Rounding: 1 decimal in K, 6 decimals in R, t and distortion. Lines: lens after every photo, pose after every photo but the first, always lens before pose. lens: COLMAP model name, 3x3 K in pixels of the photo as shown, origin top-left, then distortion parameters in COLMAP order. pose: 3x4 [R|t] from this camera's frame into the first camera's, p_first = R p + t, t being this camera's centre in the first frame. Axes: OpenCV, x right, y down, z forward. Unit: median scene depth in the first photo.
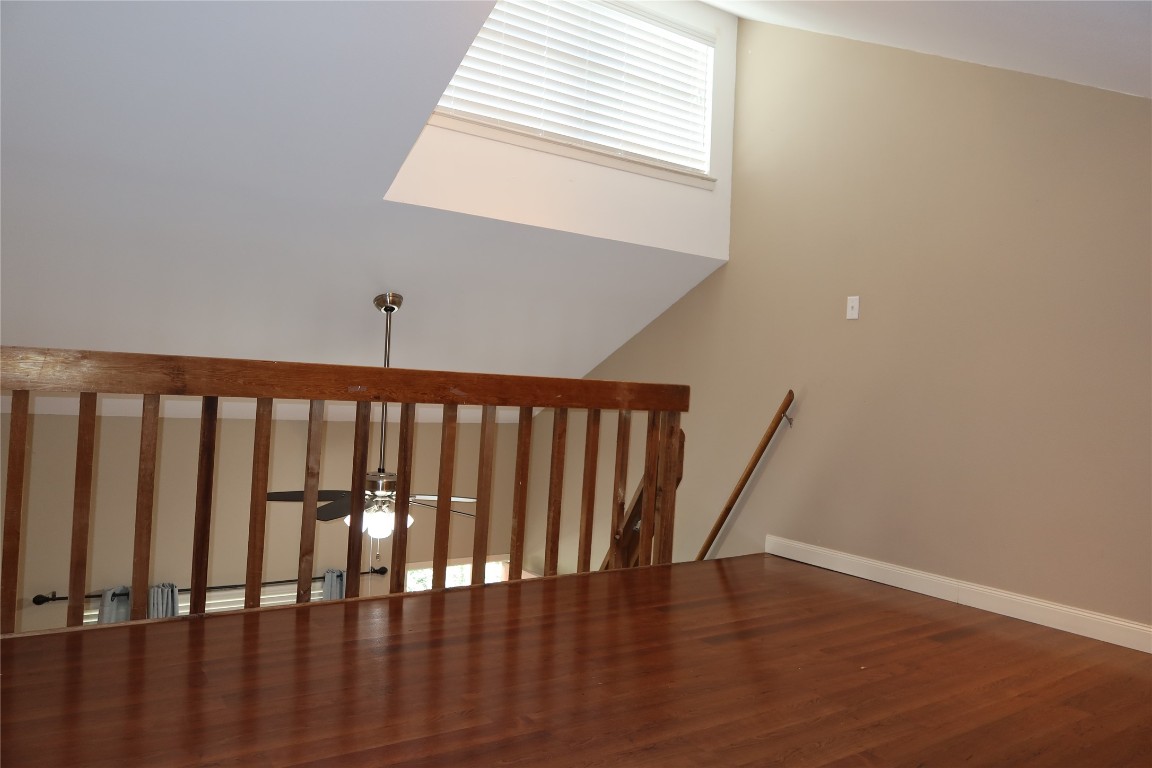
lens RADIAL K [[816.5, 0, 576.0], [0, 816.5, 384.0], [0, 0, 1]] dist [-0.003740, 0.000484]
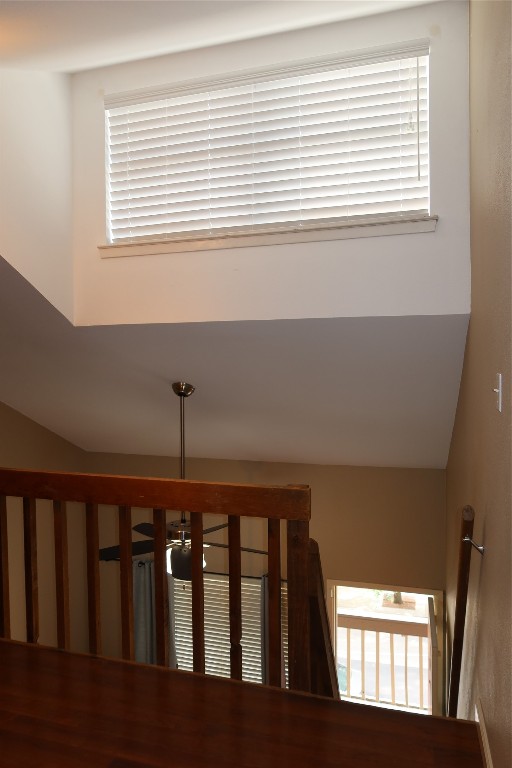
lens RADIAL K [[544.4, 0, 256.0], [0, 544.4, 384.0], [0, 0, 1]] dist [-0.003740, 0.000484]
pose [[0.618375, -0.034124, -0.785142, 0.540486], [0.034049, 0.999282, -0.016614, -0.097633], [0.785145, -0.016460, 0.619093, 0.607706]]
